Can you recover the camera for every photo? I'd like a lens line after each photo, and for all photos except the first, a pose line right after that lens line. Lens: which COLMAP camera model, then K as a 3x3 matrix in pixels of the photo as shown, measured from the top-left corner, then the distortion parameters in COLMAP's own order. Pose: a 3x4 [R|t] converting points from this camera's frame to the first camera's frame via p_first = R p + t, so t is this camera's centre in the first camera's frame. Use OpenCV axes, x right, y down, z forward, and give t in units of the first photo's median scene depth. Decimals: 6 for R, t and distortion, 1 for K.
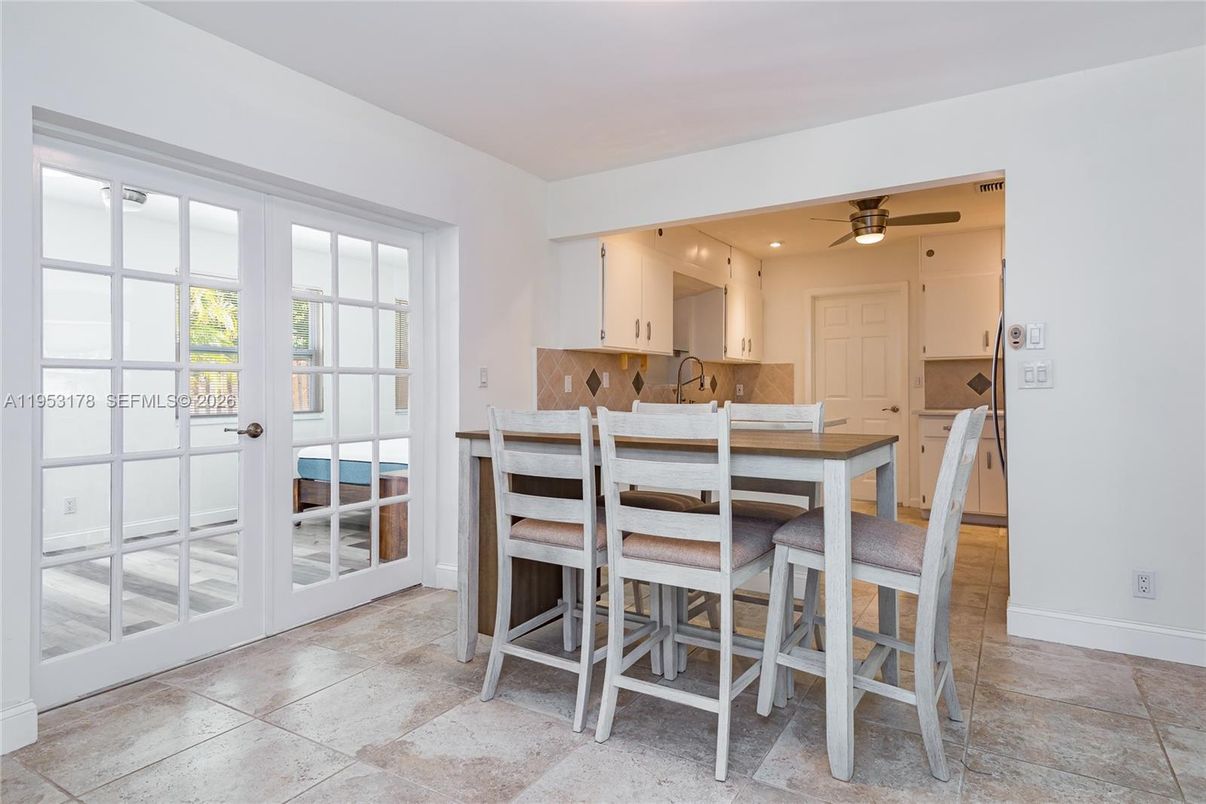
lens RADIAL K [[683.0, 0, 603.8], [0, 683.0, 382.7], [0, 0, 1]] dist [0.018052, -0.000652]
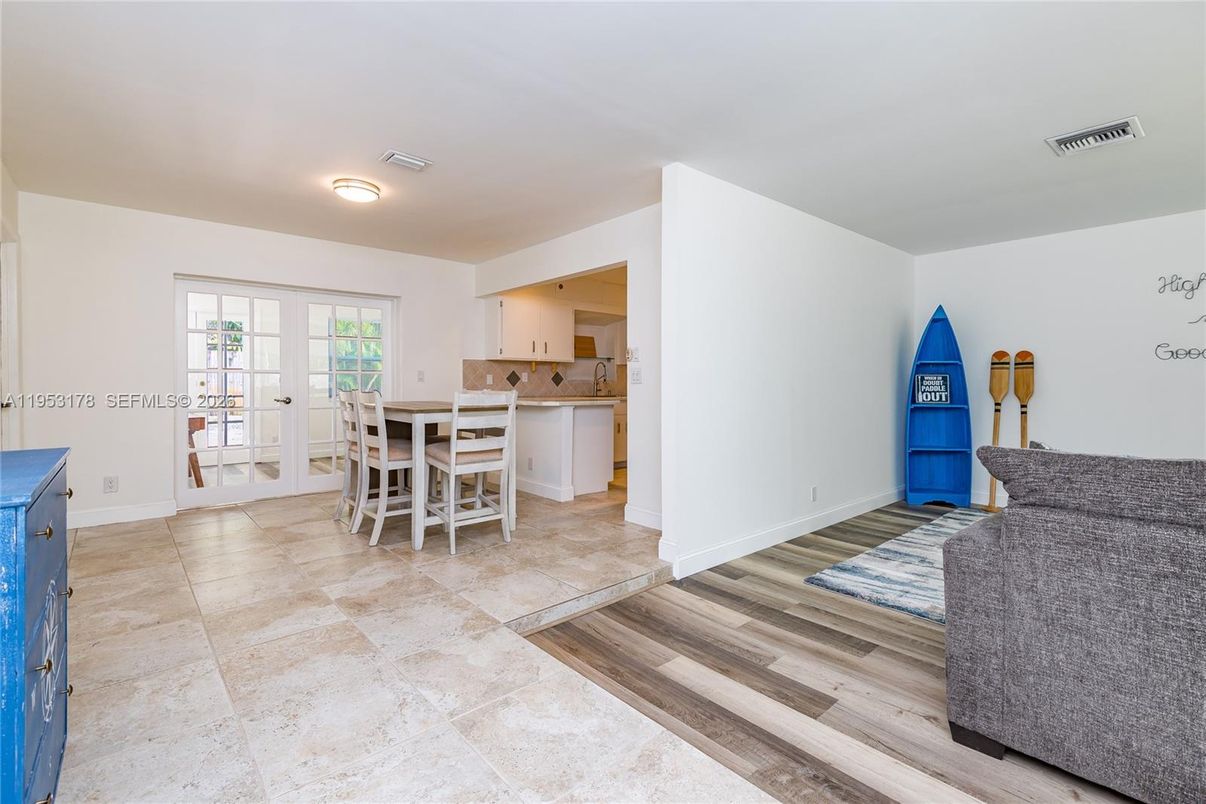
lens RADIAL K [[546.7, 0, 600.1], [0, 546.7, 383.2], [0, 0, 1]] dist [0.040310, -0.023961]
pose [[0.954340, 0.004269, -0.298692, 0.651786], [-0.001692, 0.999959, 0.008884, -0.001690], [0.298718, -0.007973, 0.954308, -0.252434]]
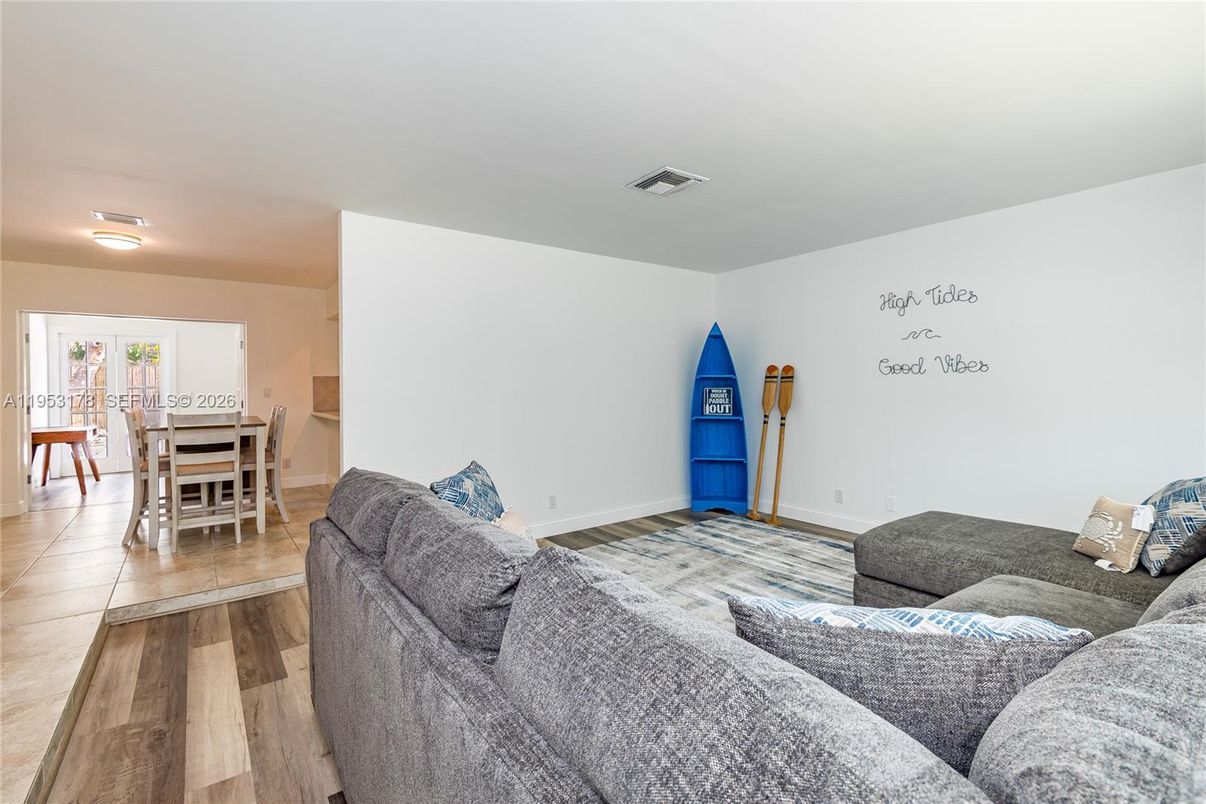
lens RADIAL K [[546.7, 0, 600.1], [0, 546.7, 383.2], [0, 0, 1]] dist [0.040310, -0.023961]
pose [[0.924669, -0.005510, -0.380732, 1.213417], [0.007553, 0.999964, 0.003874, -0.028321], [0.380697, -0.006458, 0.924677, -0.146989]]
